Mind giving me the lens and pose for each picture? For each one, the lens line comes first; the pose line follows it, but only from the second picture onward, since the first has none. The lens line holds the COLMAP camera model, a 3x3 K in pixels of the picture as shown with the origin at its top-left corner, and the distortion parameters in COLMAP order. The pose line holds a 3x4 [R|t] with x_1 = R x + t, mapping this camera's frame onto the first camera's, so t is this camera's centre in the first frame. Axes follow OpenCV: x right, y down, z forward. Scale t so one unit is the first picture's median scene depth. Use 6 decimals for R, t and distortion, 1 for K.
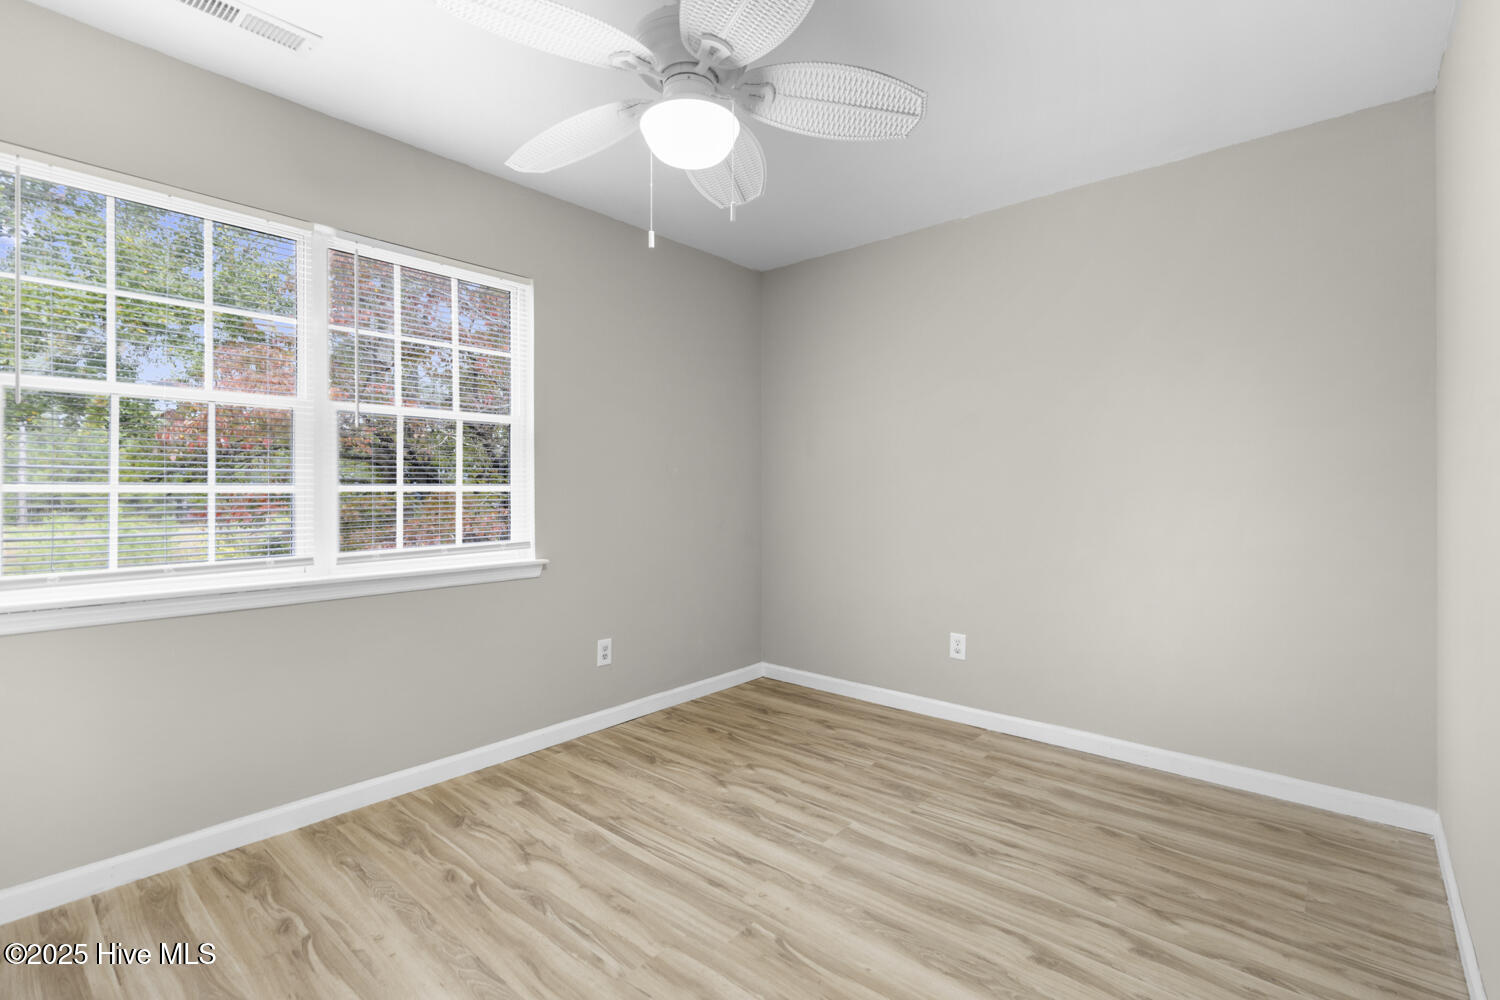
lens RADIAL K [[679.5, 0, 747.5], [0, 679.5, 495.5], [0, 0, 1]] dist [0.008612, -0.002076]
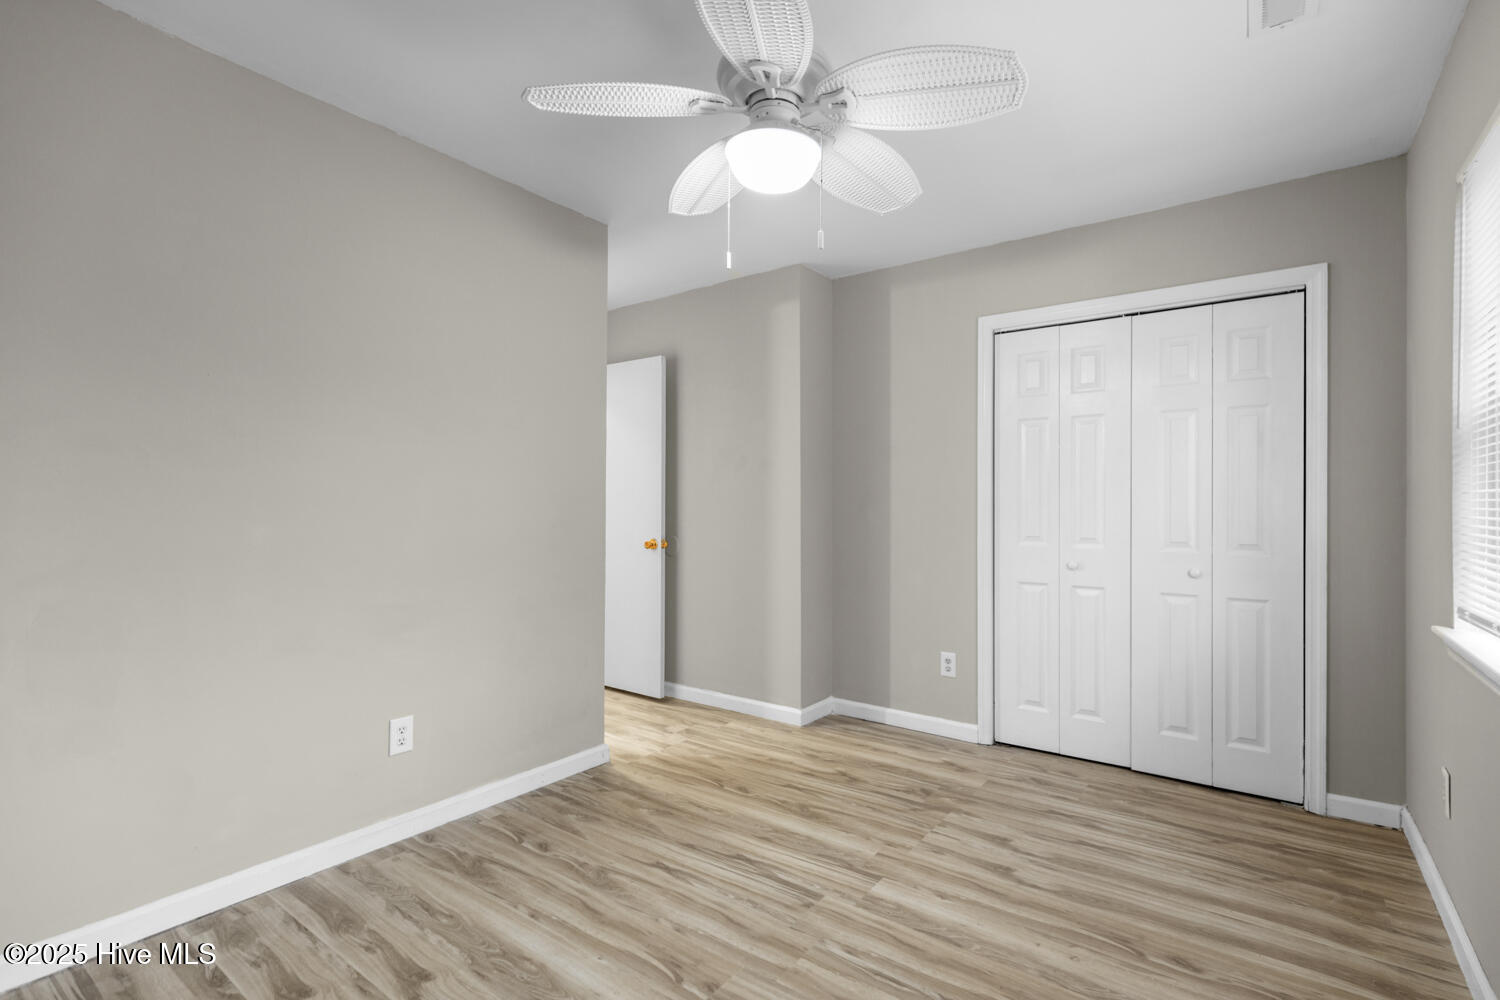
lens RADIAL K [[679.5, 0, 756.3], [0, 679.5, 502.1], [0, 0, 1]] dist [0.008612, -0.002076]
pose [[-0.996952, -0.002496, -0.077983, 0.014932], [-0.003959, 0.999819, 0.018611, -0.050689], [0.077923, 0.018863, -0.996781, 2.011299]]
